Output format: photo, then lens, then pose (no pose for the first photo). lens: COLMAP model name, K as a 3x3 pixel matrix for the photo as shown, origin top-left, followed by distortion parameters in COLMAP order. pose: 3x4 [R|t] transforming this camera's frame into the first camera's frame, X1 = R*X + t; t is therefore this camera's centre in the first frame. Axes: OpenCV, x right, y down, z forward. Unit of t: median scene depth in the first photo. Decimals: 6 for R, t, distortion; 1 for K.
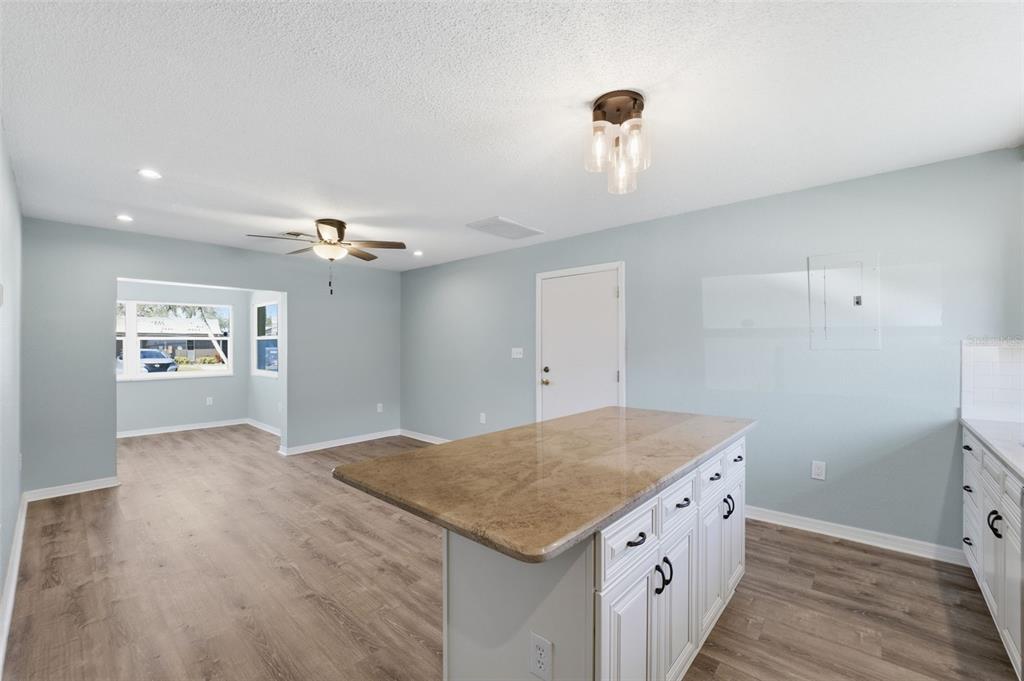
lens RADIAL K [[419.5, 0, 511.5], [0, 419.5, 342.6], [0, 0, 1]] dist [-0.028591, 0.002665]
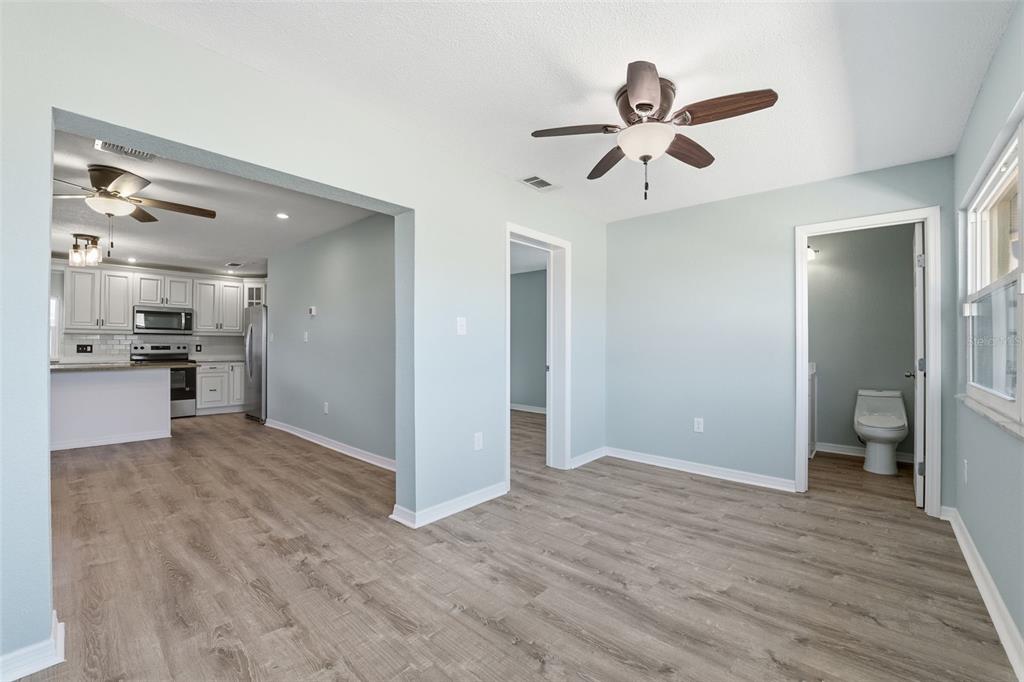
lens RADIAL K [[419.5, 0, 511.5], [0, 419.5, 343.1], [0, 0, 1]] dist [-0.028591, 0.002665]
pose [[-0.999993, 0.001553, 0.003479, -1.681348], [0.001505, 0.999905, -0.013669, 0.094435], [-0.003500, -0.013663, -0.999901, 2.459317]]
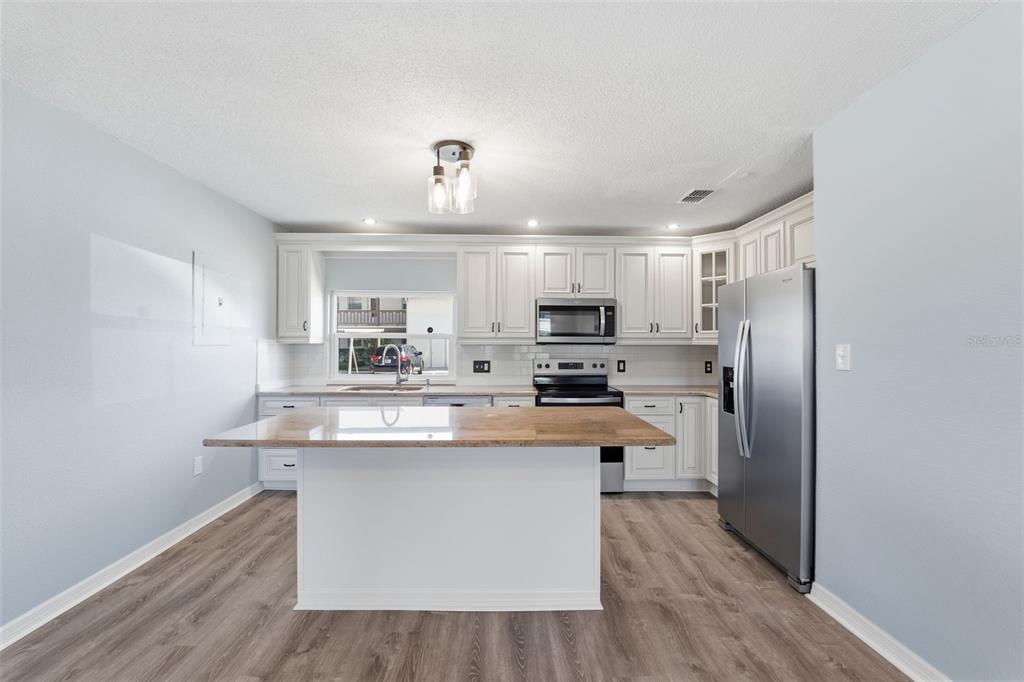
lens RADIAL K [[418.6, 0, 512.0], [0, 418.6, 341.0], [0, 0, 1]] dist [-0.024103, 0.000304]
pose [[-0.677570, 0.010563, 0.735382, -0.550259], [-0.004091, 0.999827, -0.018131, 0.022562], [-0.735447, -0.015293, -0.677410, 1.197866]]
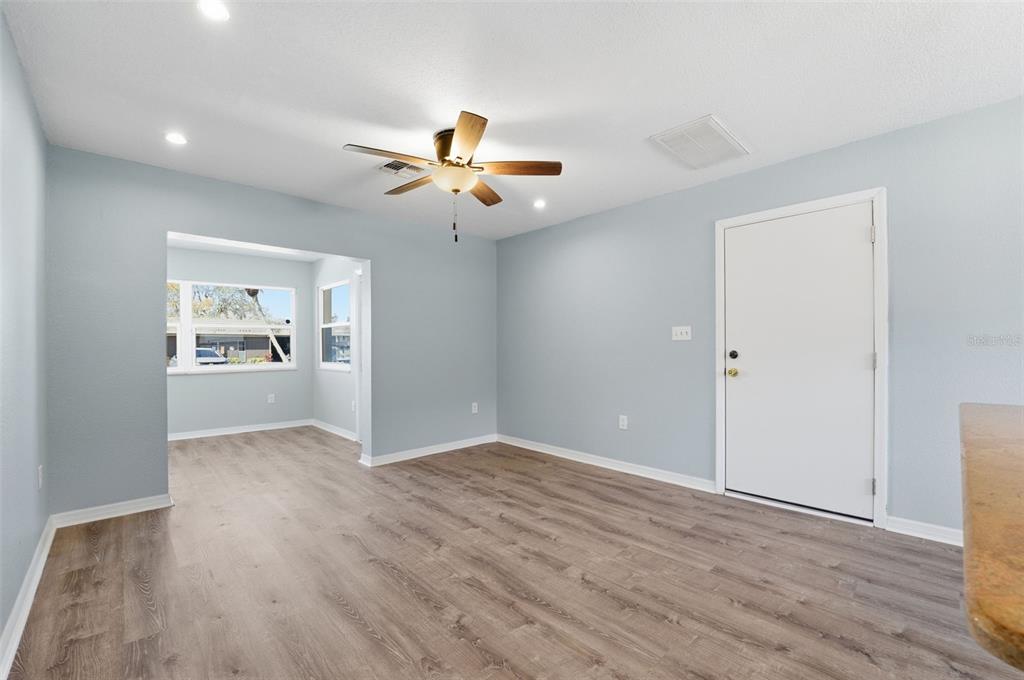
lens RADIAL K [[428.8, 0, 512.8], [0, 428.8, 347.9], [0, 0, 1]] dist [-0.026153, 0.001184]
pose [[0.995981, -0.003201, -0.089505, -0.373161], [0.003907, 0.999963, 0.007715, 0.075840], [0.089477, -0.008034, 0.995956, 0.405847]]
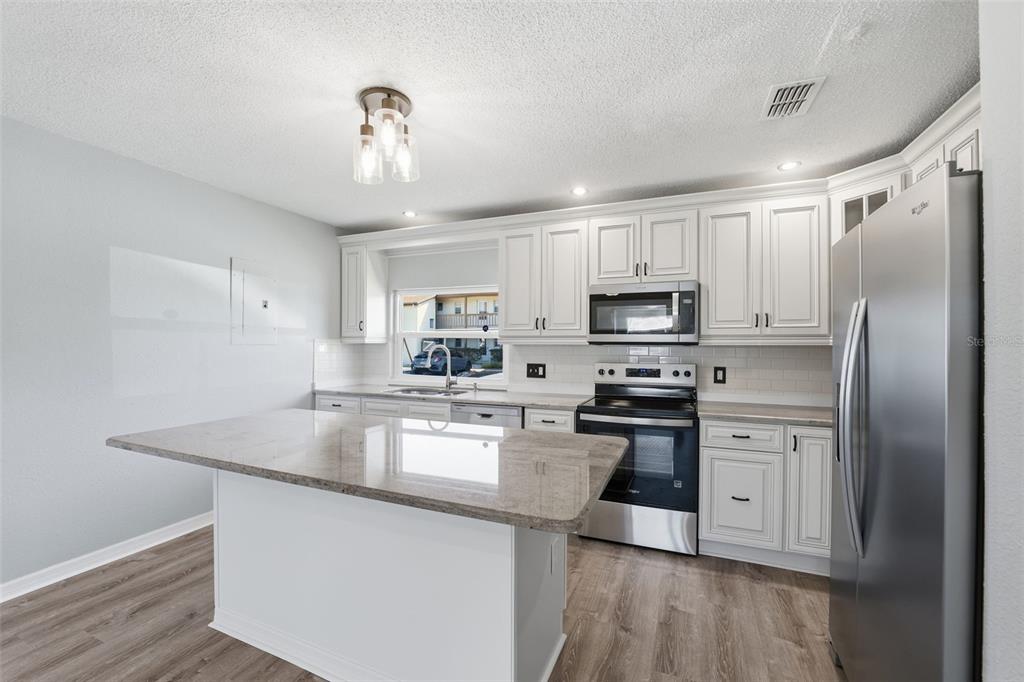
lens RADIAL K [[419.5, 0, 511.5], [0, 419.5, 343.1], [0, 0, 1]] dist [-0.028591, 0.002665]
pose [[-0.321136, 0.007854, 0.947000, -0.555418], [-0.009736, 0.999885, -0.011594, 0.019124], [-0.946983, -0.012943, -0.321023, 0.715438]]
